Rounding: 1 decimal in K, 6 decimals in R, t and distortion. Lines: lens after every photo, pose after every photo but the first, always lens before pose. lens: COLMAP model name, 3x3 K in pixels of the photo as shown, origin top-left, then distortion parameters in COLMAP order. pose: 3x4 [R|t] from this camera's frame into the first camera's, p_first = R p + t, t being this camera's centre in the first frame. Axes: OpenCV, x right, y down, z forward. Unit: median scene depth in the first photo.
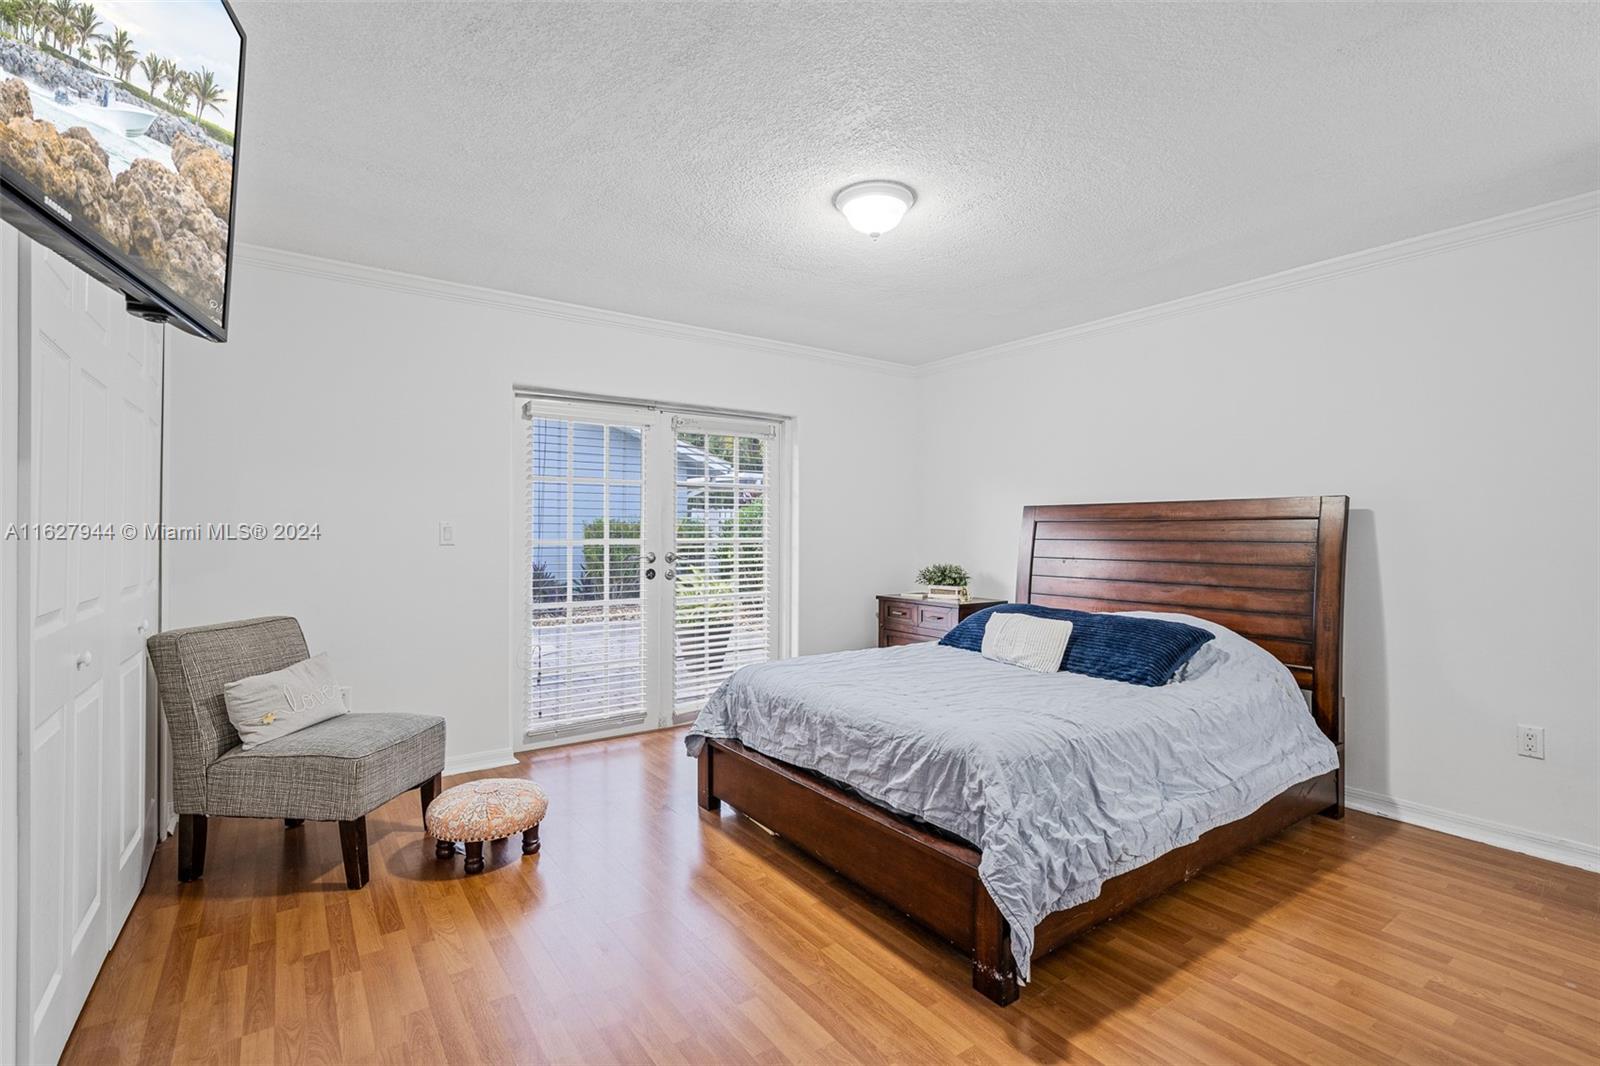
lens RADIAL K [[724.9, 0, 792.9], [0, 724.9, 528.6], [0, 0, 1]] dist [-0.004209, 0.000034]
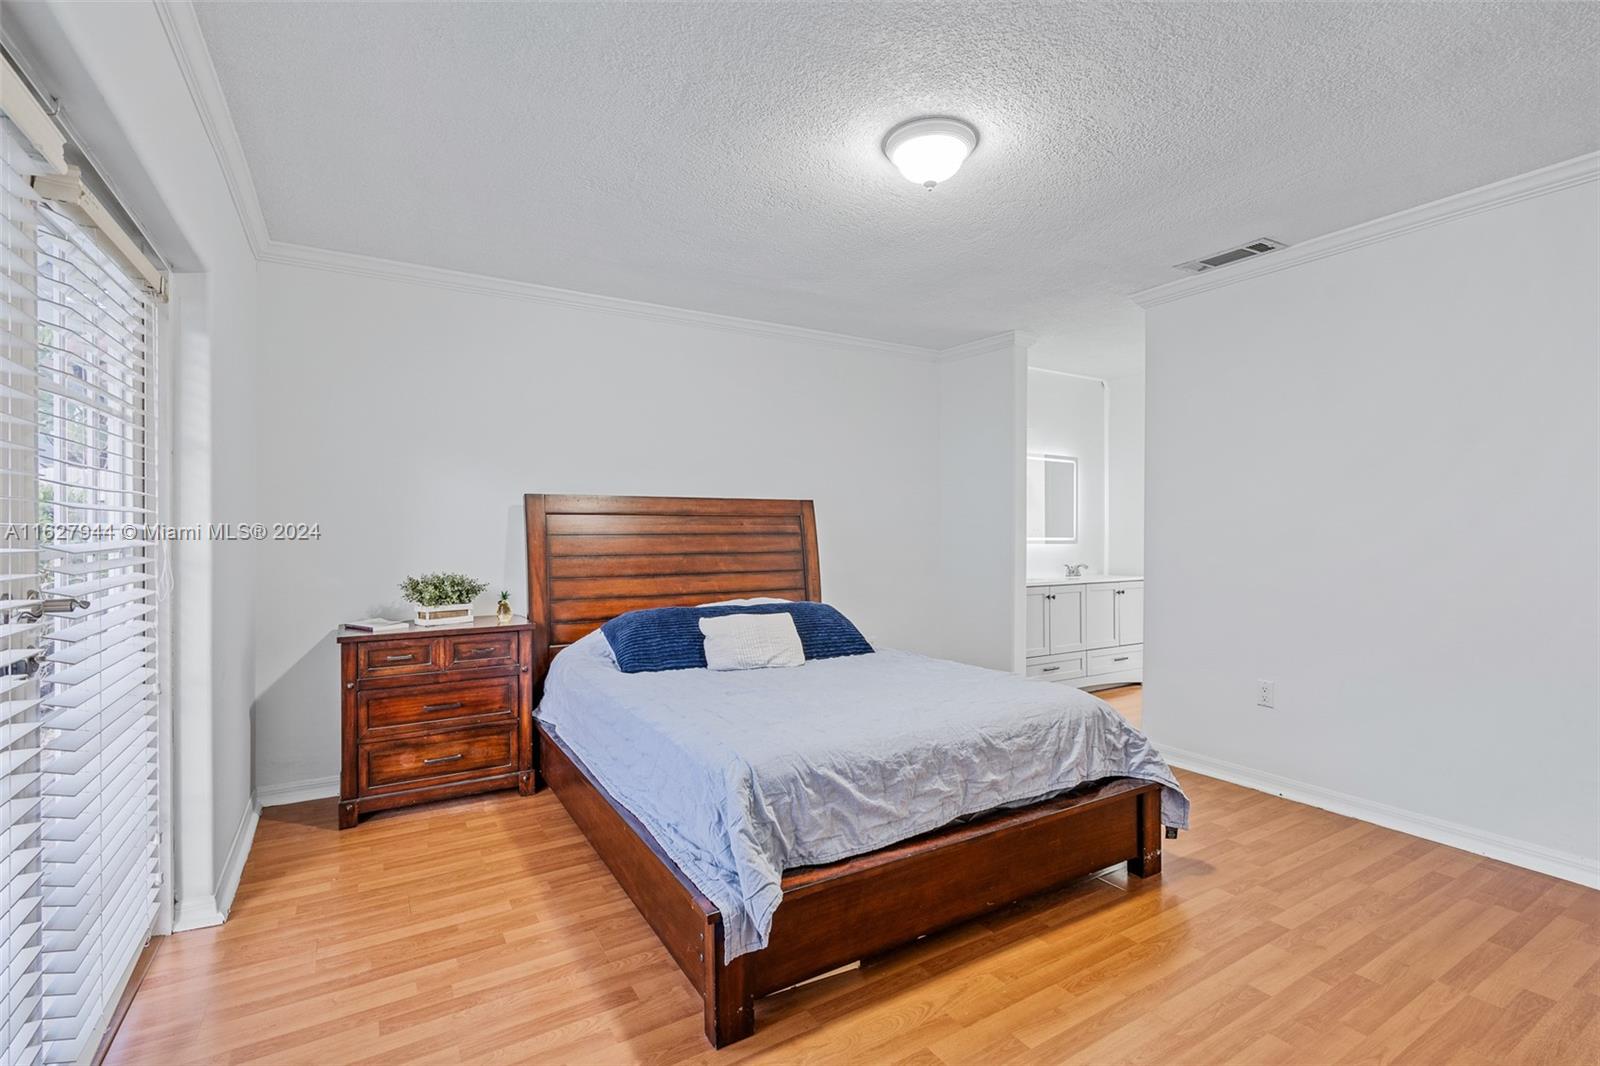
lens RADIAL K [[724.9, 0, 792.9], [0, 724.9, 528.6], [0, 0, 1]] dist [-0.004209, 0.000034]
pose [[0.074821, -0.001514, 0.997196, -0.762534], [-0.005867, 0.999981, 0.001959, 0.007579], [-0.997180, -0.005997, 0.074811, 1.077544]]
